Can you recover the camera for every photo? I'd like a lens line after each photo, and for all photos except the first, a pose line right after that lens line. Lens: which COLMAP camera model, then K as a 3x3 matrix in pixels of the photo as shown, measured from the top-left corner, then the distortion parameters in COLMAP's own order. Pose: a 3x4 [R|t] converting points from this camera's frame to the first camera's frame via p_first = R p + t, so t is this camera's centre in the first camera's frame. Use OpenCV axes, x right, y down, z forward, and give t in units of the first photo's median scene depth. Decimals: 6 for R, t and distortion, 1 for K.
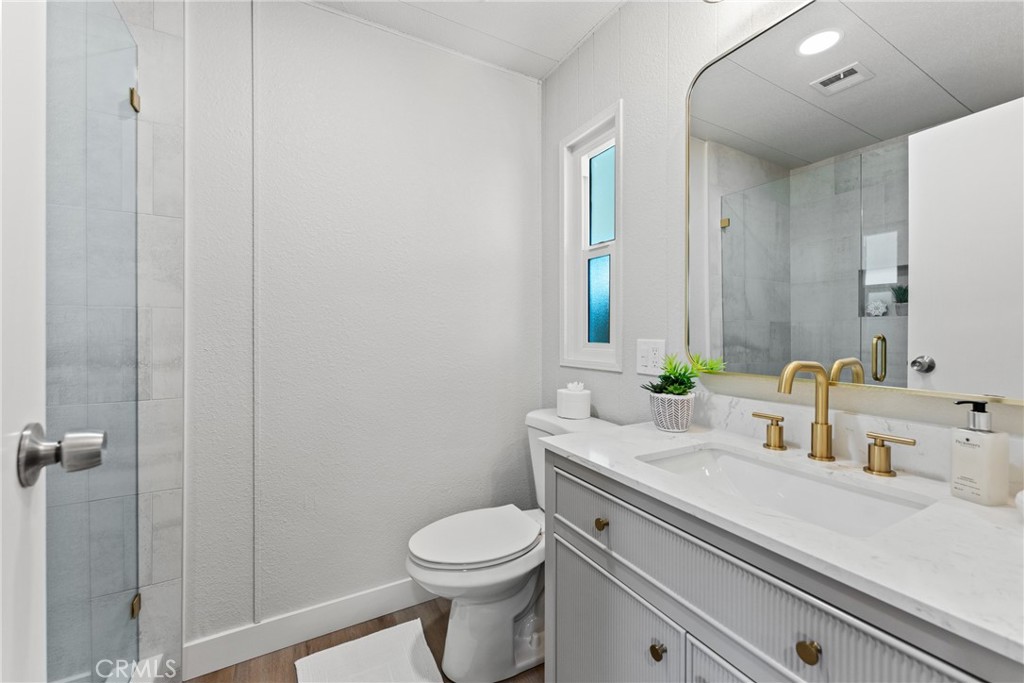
lens RADIAL K [[411.2, 0, 511.7], [0, 411.2, 337.3], [0, 0, 1]] dist [-0.002352, -0.000302]
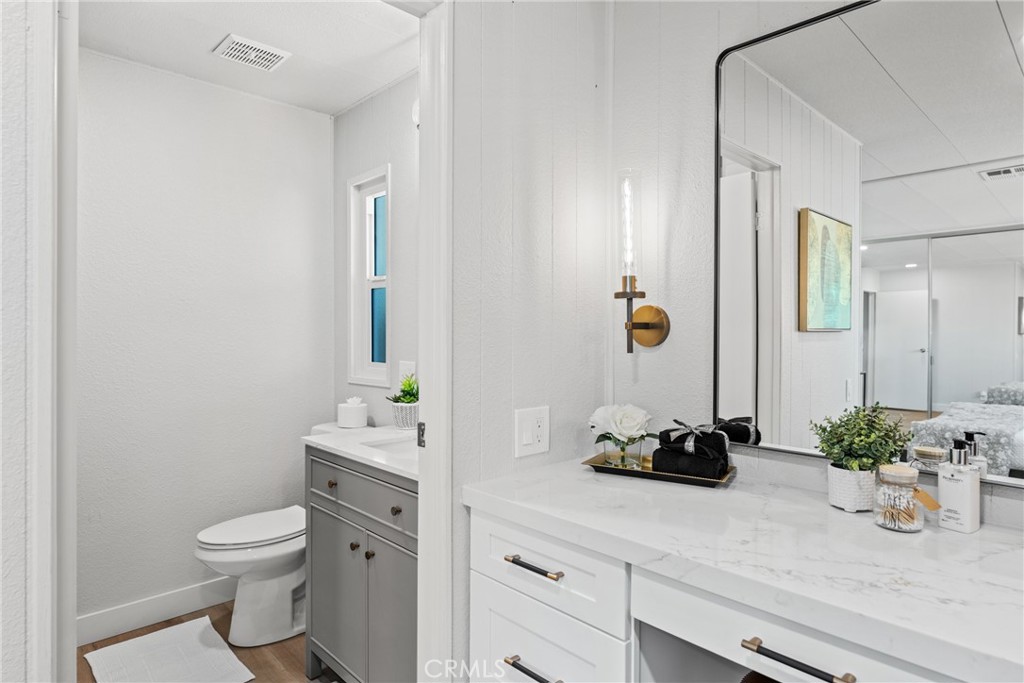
lens RADIAL K [[574.0, 0, 514.8], [0, 574.0, 338.0], [0, 0, 1]] dist [-0.006475, 0.001090]
pose [[0.964953, -0.002162, 0.262413, 0.170550], [0.003249, 0.999988, -0.003711, -0.052704], [-0.262401, 0.004433, 0.964949, -0.704598]]
